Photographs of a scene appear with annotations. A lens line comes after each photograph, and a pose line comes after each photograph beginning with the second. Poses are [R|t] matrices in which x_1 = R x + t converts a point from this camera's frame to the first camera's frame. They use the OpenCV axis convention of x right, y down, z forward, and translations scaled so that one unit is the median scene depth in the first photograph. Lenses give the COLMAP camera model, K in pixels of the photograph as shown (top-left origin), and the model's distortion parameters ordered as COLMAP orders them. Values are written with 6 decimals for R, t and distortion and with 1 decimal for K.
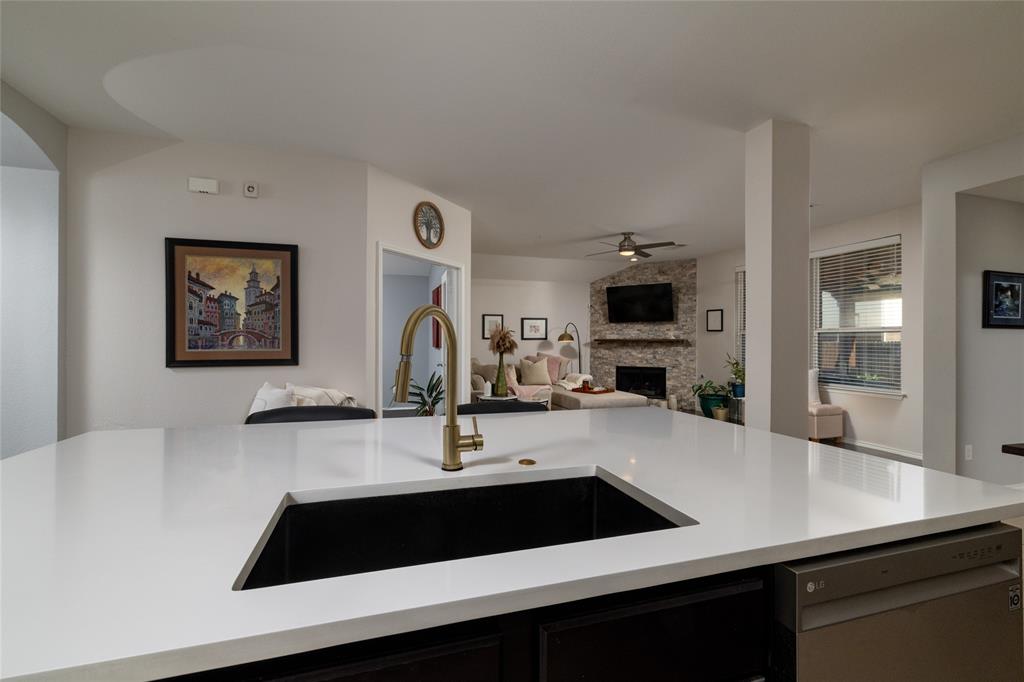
lens RADIAL K [[442.8, 0, 502.6], [0, 442.8, 338.7], [0, 0, 1]] dist [-0.006425, 0.002885]
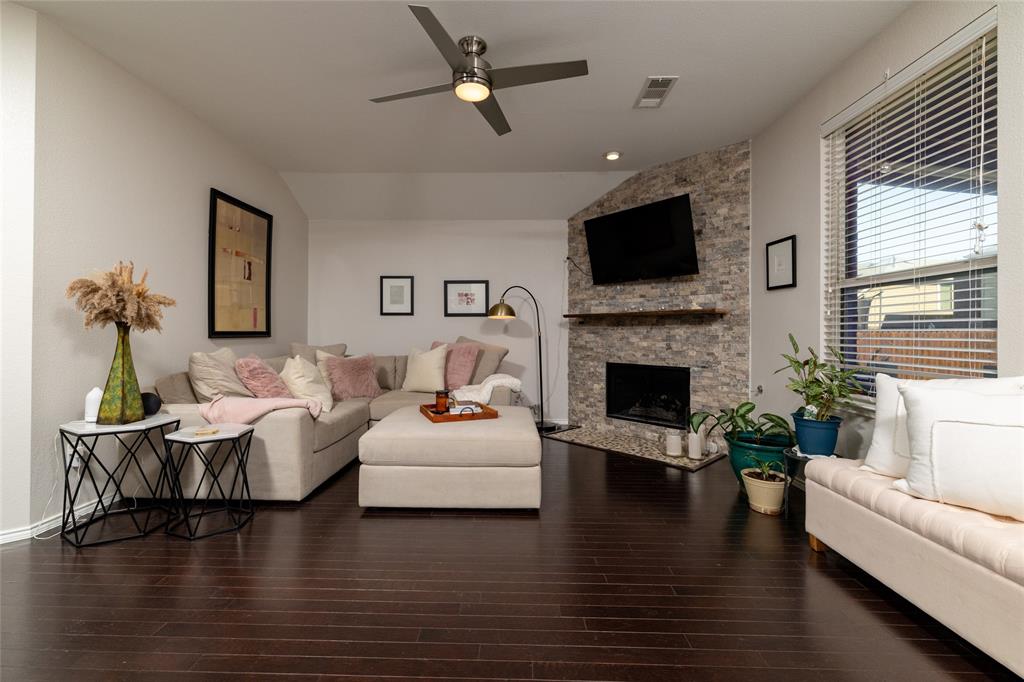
lens RADIAL K [[442.8, 0, 509.7], [0, 442.8, 325.8], [0, 0, 1]] dist [-0.006425, 0.002885]
pose [[0.951121, -0.003304, -0.308802, 0.354669], [-0.000919, 0.999908, -0.013526, 0.026382], [0.308818, 0.013149, 0.951030, 0.492889]]
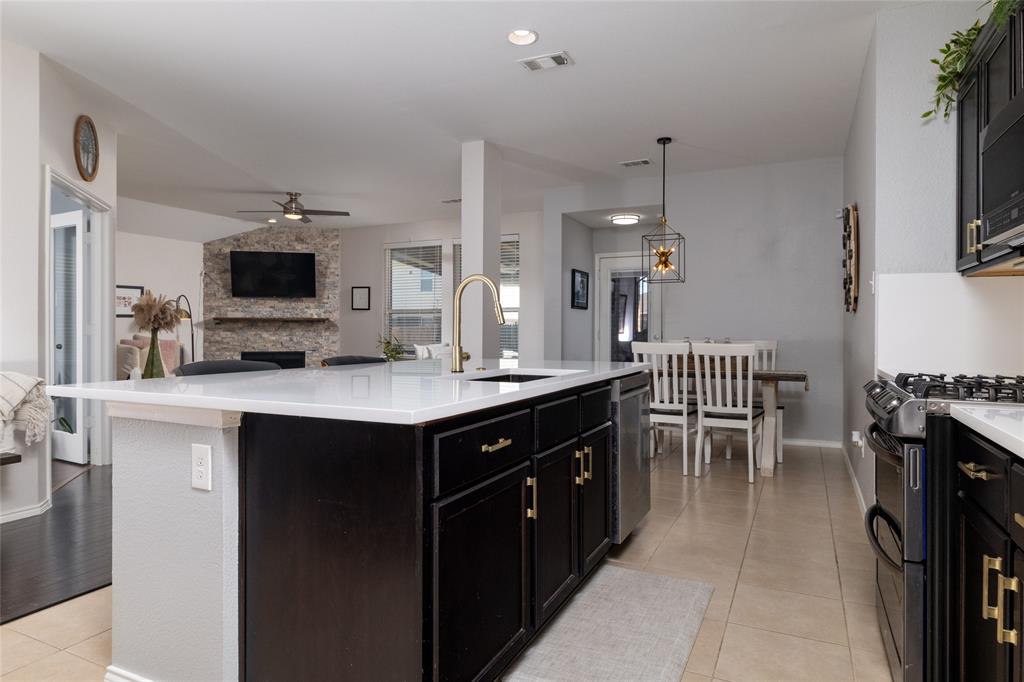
lens RADIAL K [[612.6, 0, 513.5], [0, 612.6, 324.1], [0, 0, 1]] dist [0.002758, 0.000911]
pose [[0.672687, 0.005144, 0.739909, -0.254687], [-0.001595, 0.999984, -0.005503, 0.019490], [-0.739925, 0.002521, 0.672684, -0.104033]]
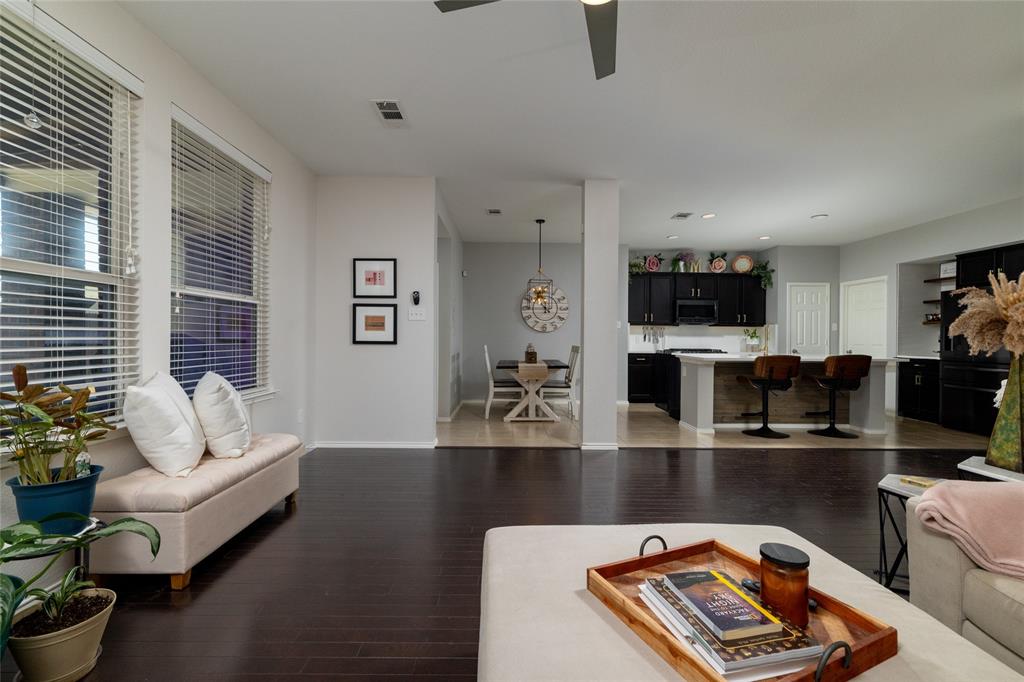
lens RADIAL K [[442.8, 0, 508.9], [0, 442.8, 340.0], [0, 0, 1]] dist [-0.006425, 0.002885]
pose [[-0.964002, -0.012875, 0.265581, 0.217512], [-0.011316, 0.999909, 0.007398, 0.017642], [-0.265652, 0.004127, -0.964060, 1.047505]]
